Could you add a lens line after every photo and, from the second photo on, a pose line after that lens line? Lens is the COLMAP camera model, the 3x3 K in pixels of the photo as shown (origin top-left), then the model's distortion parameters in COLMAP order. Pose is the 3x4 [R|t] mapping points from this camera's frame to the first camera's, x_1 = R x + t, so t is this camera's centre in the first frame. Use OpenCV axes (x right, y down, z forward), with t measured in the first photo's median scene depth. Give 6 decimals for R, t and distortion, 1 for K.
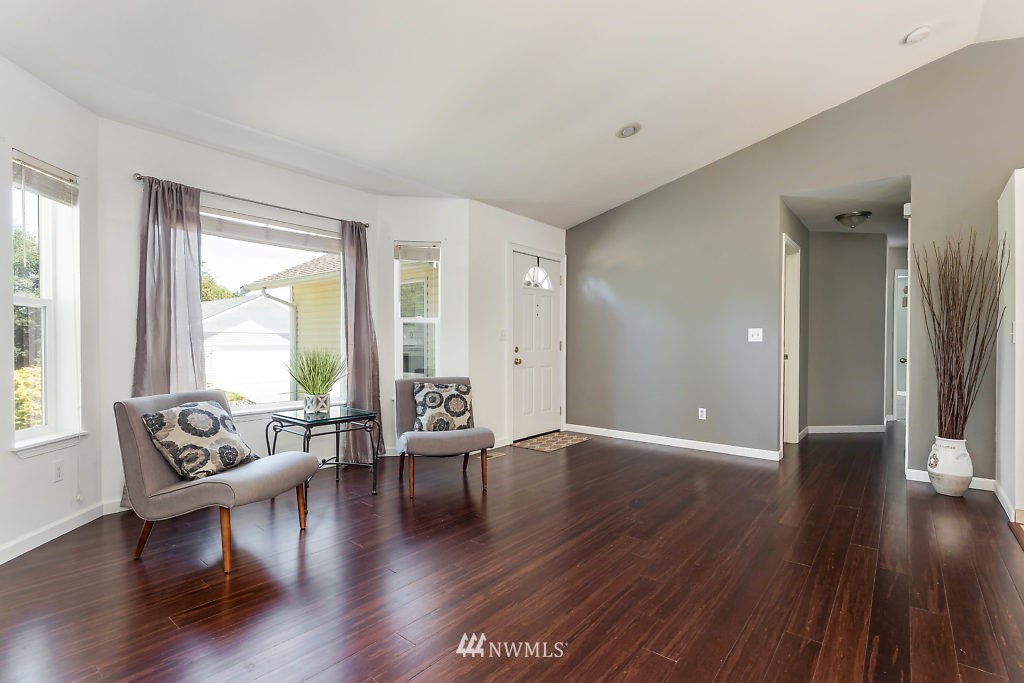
lens RADIAL K [[496.1, 0, 514.3], [0, 496.1, 342.1], [0, 0, 1]] dist [0.002782, 0.000440]
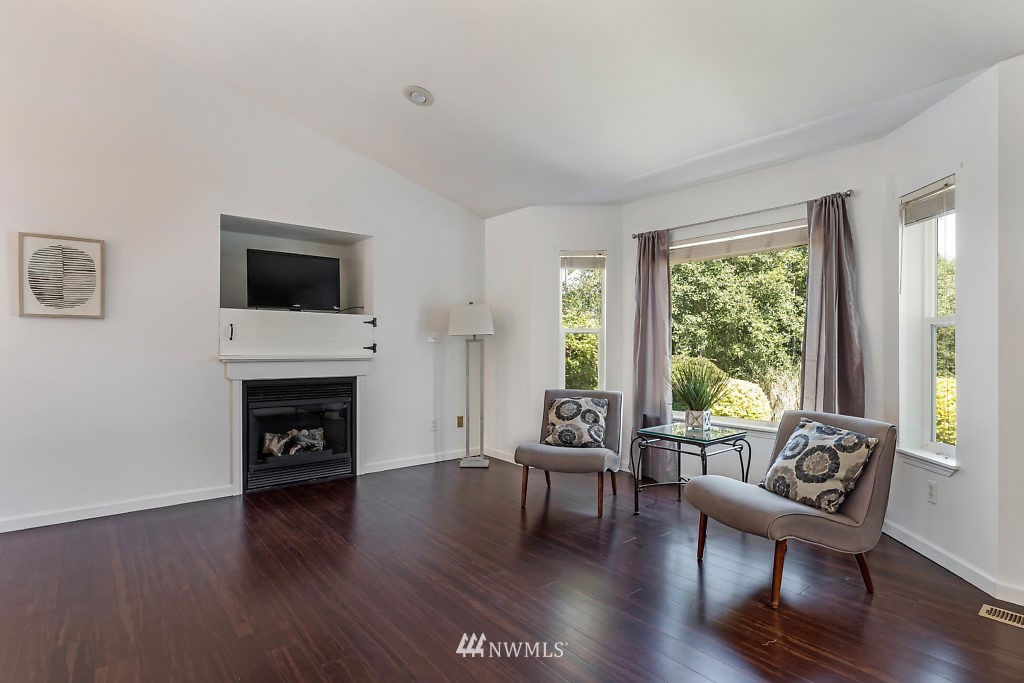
lens RADIAL K [[518.4, 0, 516.2], [0, 518.4, 346.5], [0, 0, 1]] dist [-0.000102, -0.000153]
pose [[-0.206125, -0.003816, -0.978518, 0.583636], [-0.010972, 0.999939, -0.001588, -0.013160], [0.978464, 0.010409, -0.206154, 0.773293]]
